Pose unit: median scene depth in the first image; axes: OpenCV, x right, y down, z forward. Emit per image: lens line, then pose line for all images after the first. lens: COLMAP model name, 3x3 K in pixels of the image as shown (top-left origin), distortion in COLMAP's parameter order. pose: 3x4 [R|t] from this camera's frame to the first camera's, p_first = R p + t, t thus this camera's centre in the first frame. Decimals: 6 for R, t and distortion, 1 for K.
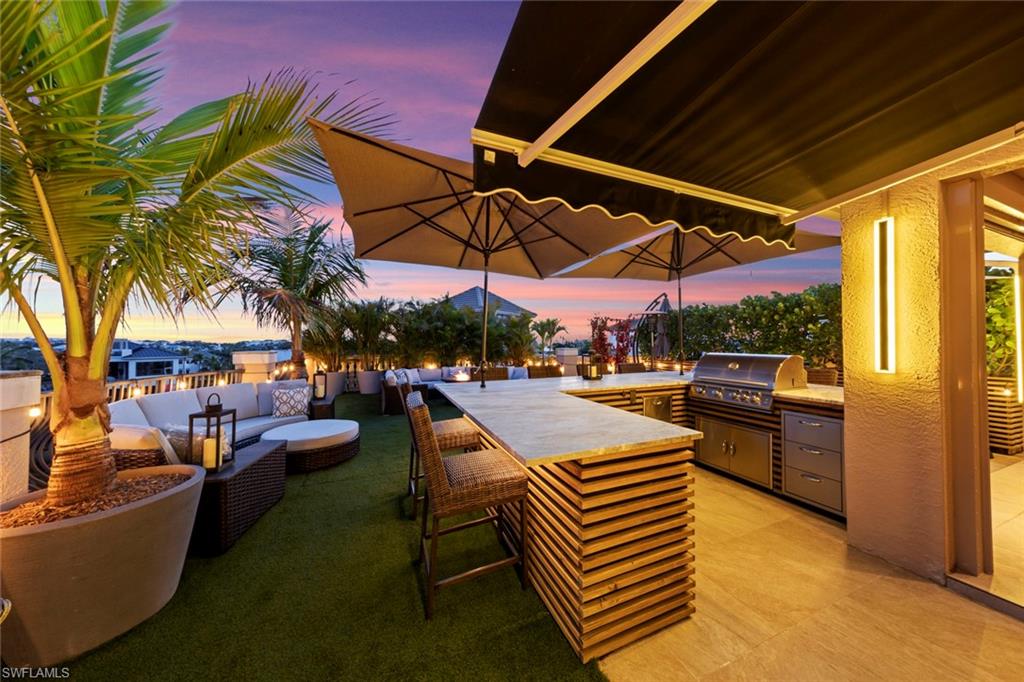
lens RADIAL K [[322.5, 0, 517.2], [0, 322.5, 338.5], [0, 0, 1]] dist [0.001272, 0.000022]
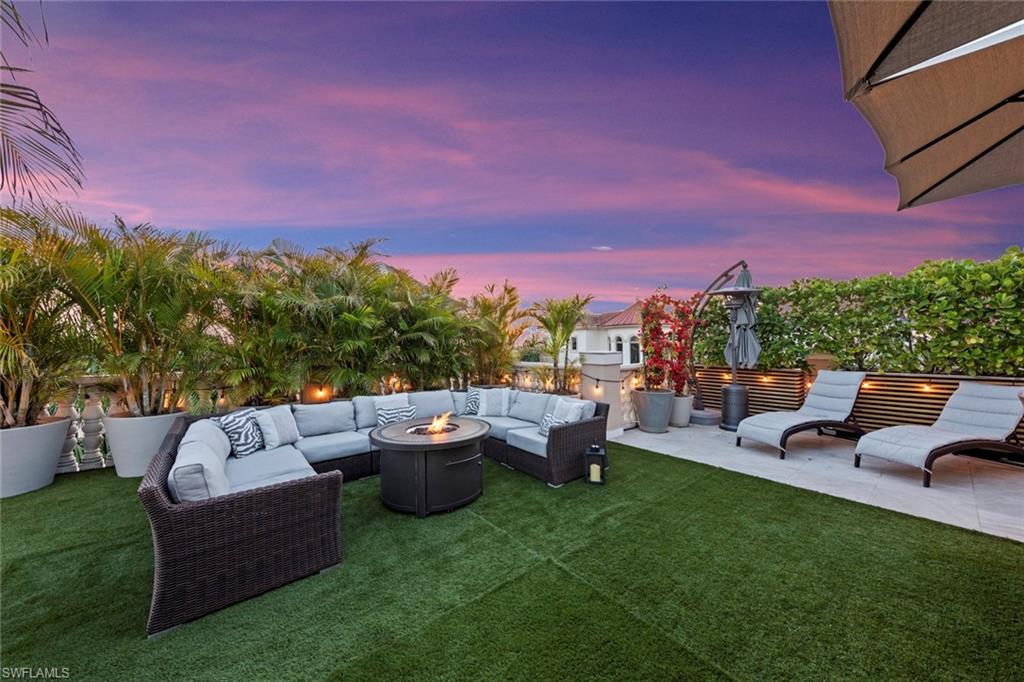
lens RADIAL K [[373.8, 0, 509.0], [0, 373.8, 341.3], [0, 0, 1]] dist [0.002474, 0.000110]
pose [[0.963604, 0.001505, 0.267330, -0.160931], [0.001277, 0.999947, -0.010232, 0.017648], [-0.267331, 0.010201, 0.963551, 0.444426]]
